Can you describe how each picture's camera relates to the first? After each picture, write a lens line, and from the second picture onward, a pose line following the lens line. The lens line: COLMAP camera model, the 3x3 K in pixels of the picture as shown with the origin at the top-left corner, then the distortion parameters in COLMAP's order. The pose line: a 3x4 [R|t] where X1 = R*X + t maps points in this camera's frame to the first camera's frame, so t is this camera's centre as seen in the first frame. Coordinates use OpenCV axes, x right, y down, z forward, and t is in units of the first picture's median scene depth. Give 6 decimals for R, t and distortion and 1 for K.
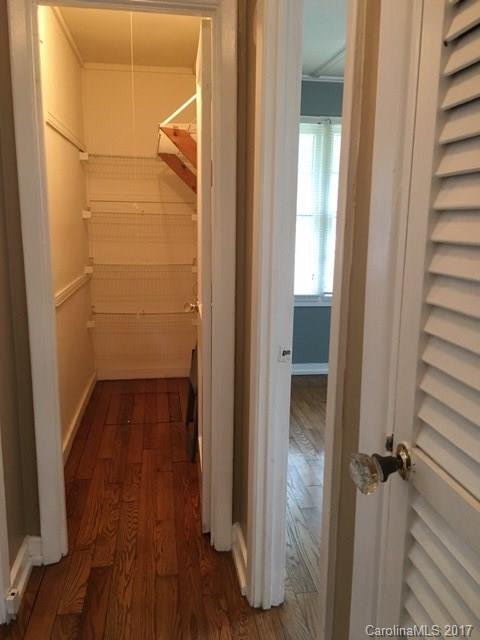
lens RADIAL K [[545.4, 0, 240.8], [0, 545.4, 323.0], [0, 0, 1]] dist [0.083185, -0.109499]
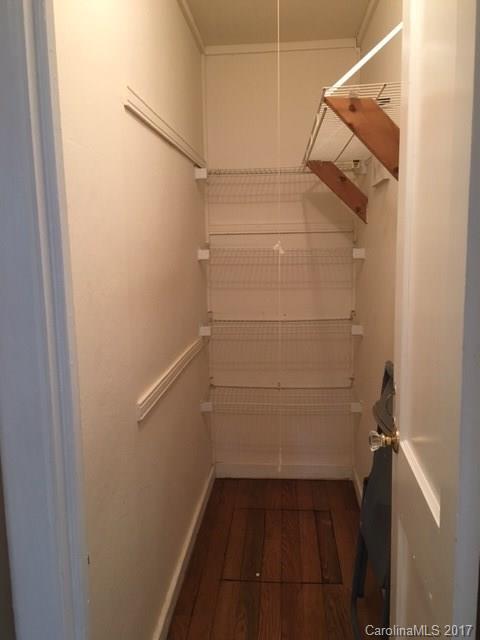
lens RADIAL K [[545.4, 0, 238.2], [0, 545.4, 319.2], [0, 0, 1]] dist [0.083185, -0.109499]
pose [[0.972030, 0.002294, -0.234847, -0.069972], [-0.014503, 0.998630, -0.050273, -0.078248], [0.234410, 0.052272, 0.970731, 0.326026]]
